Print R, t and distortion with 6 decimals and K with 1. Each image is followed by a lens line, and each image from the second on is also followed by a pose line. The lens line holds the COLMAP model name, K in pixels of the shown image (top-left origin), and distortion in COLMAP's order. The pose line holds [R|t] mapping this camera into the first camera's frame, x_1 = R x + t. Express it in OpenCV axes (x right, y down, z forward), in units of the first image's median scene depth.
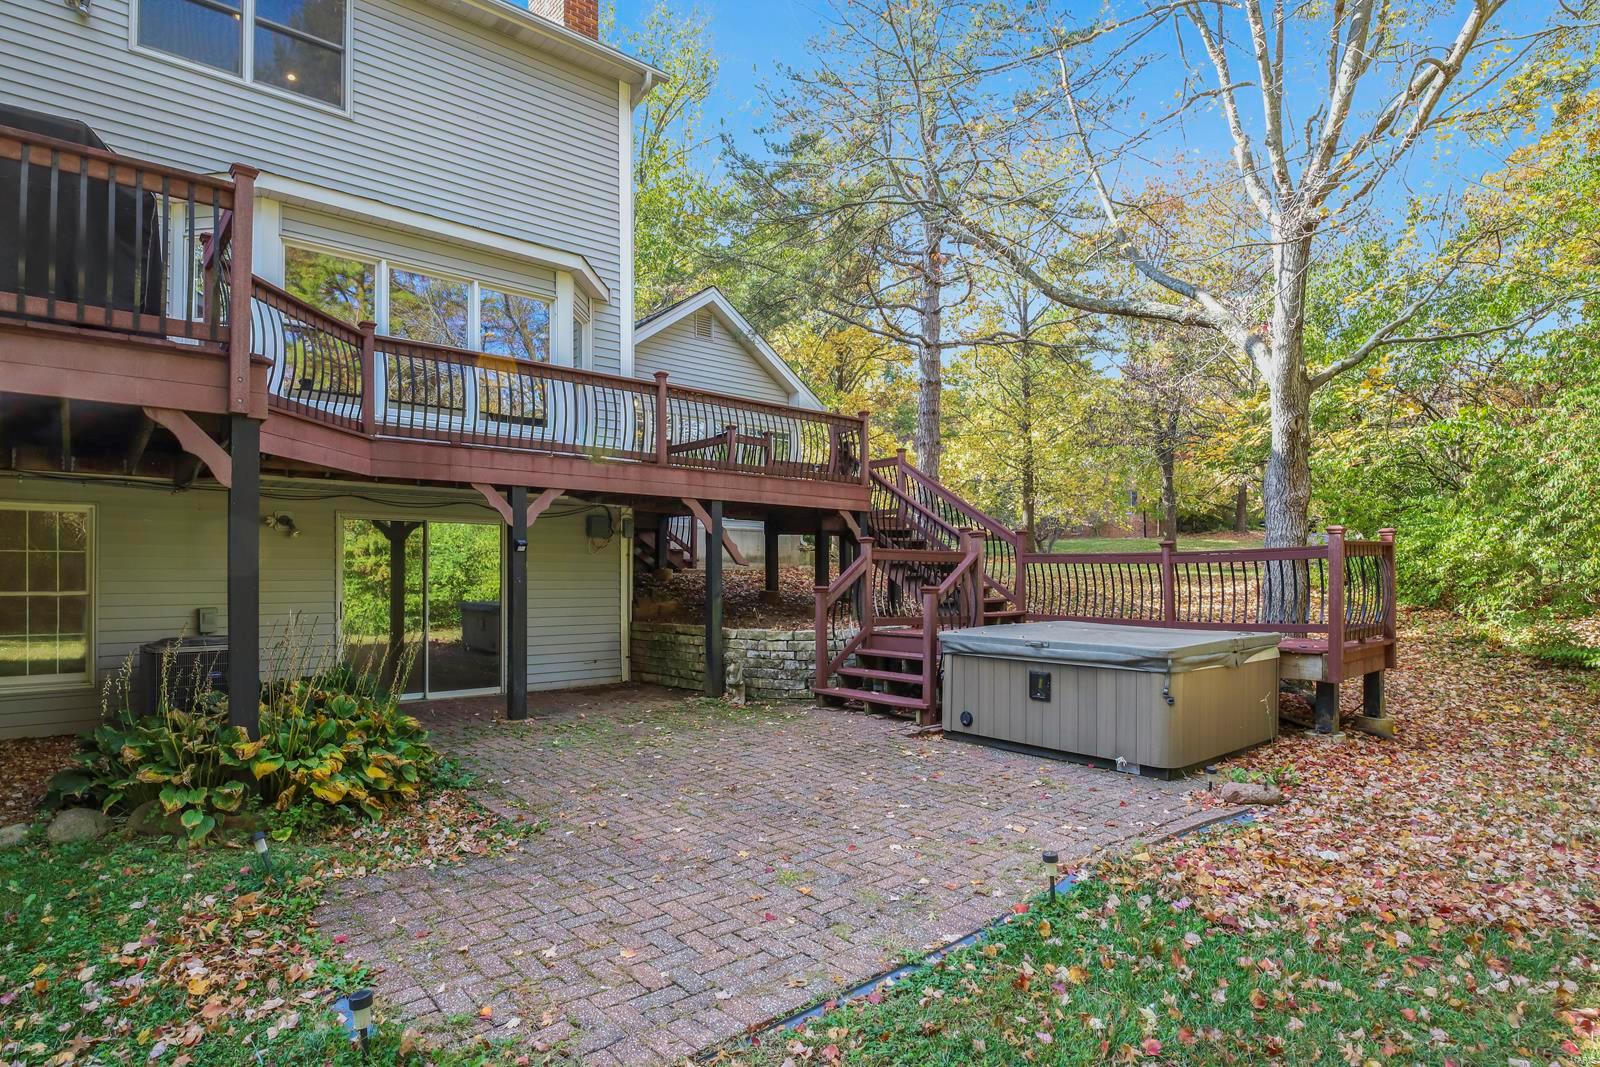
lens RADIAL K [[865.0, 0, 767.8], [0, 865.0, 563.4], [0, 0, 1]] dist [-0.000546, -0.000132]
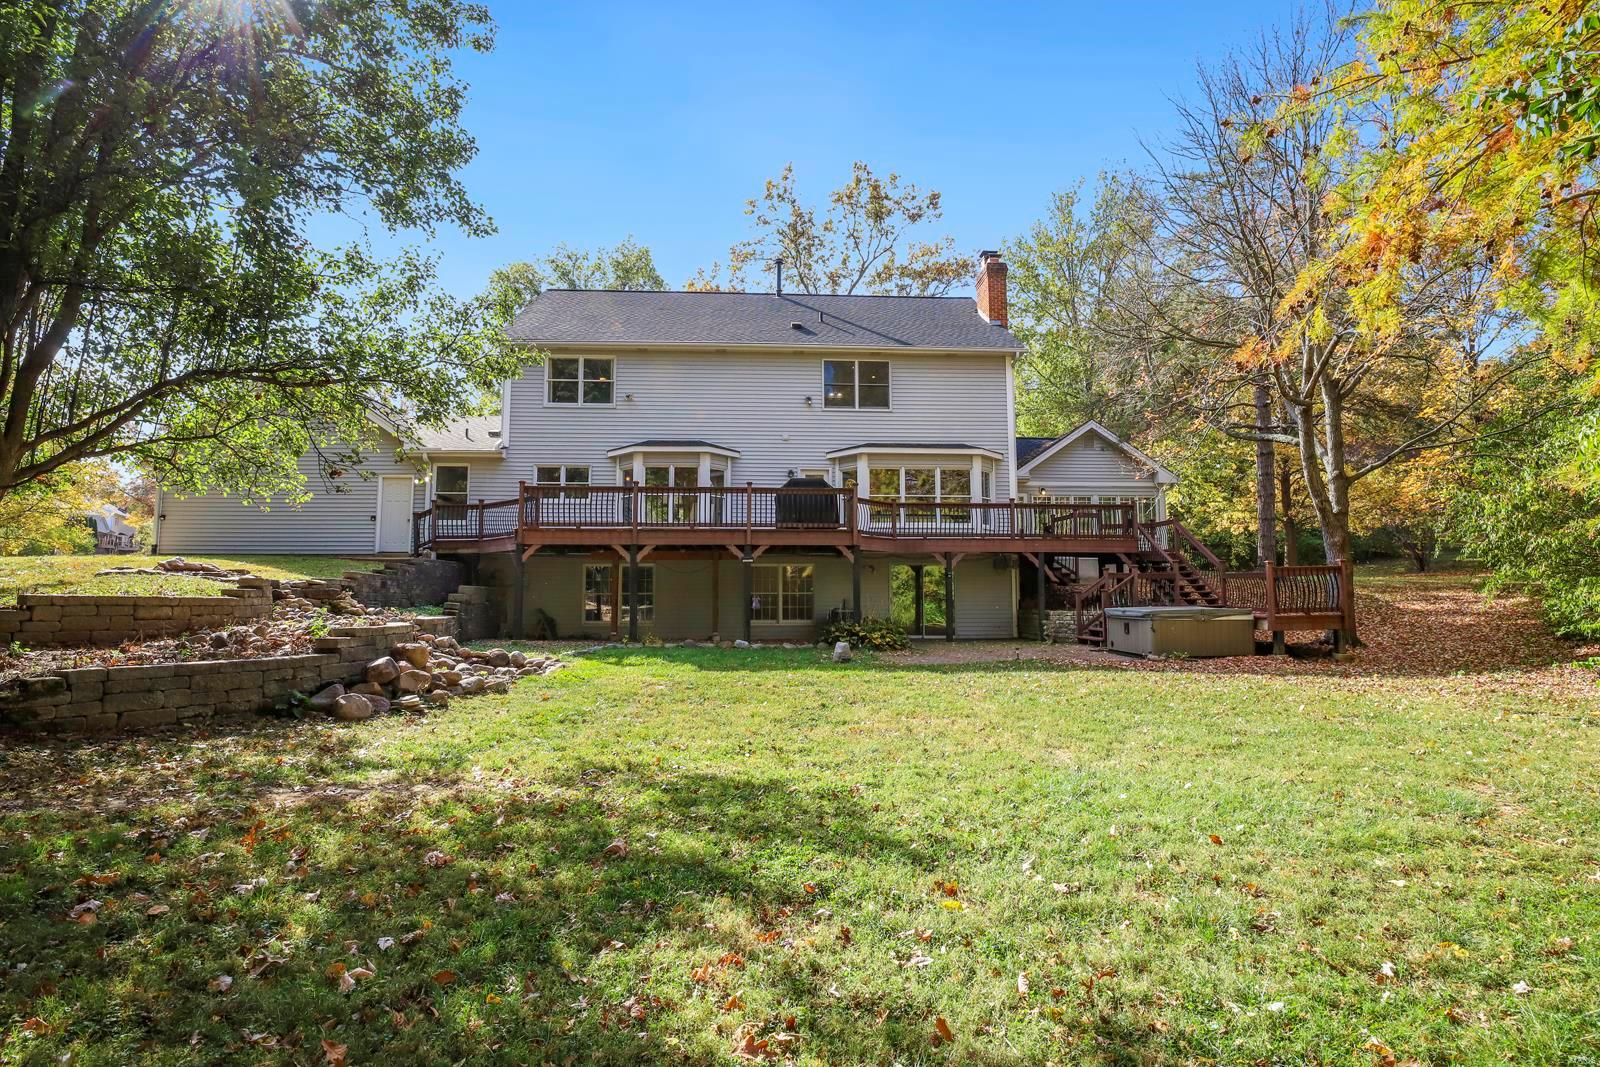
lens RADIAL K [[865.0, 0, 767.8], [0, 865.0, 563.4], [0, 0, 1]] dist [-0.000546, -0.000132]
pose [[0.791819, -0.023876, -0.610289, 0.809570], [0.010813, 0.999627, -0.025078, 0.003659], [0.610660, 0.013258, 0.791782, -1.295378]]
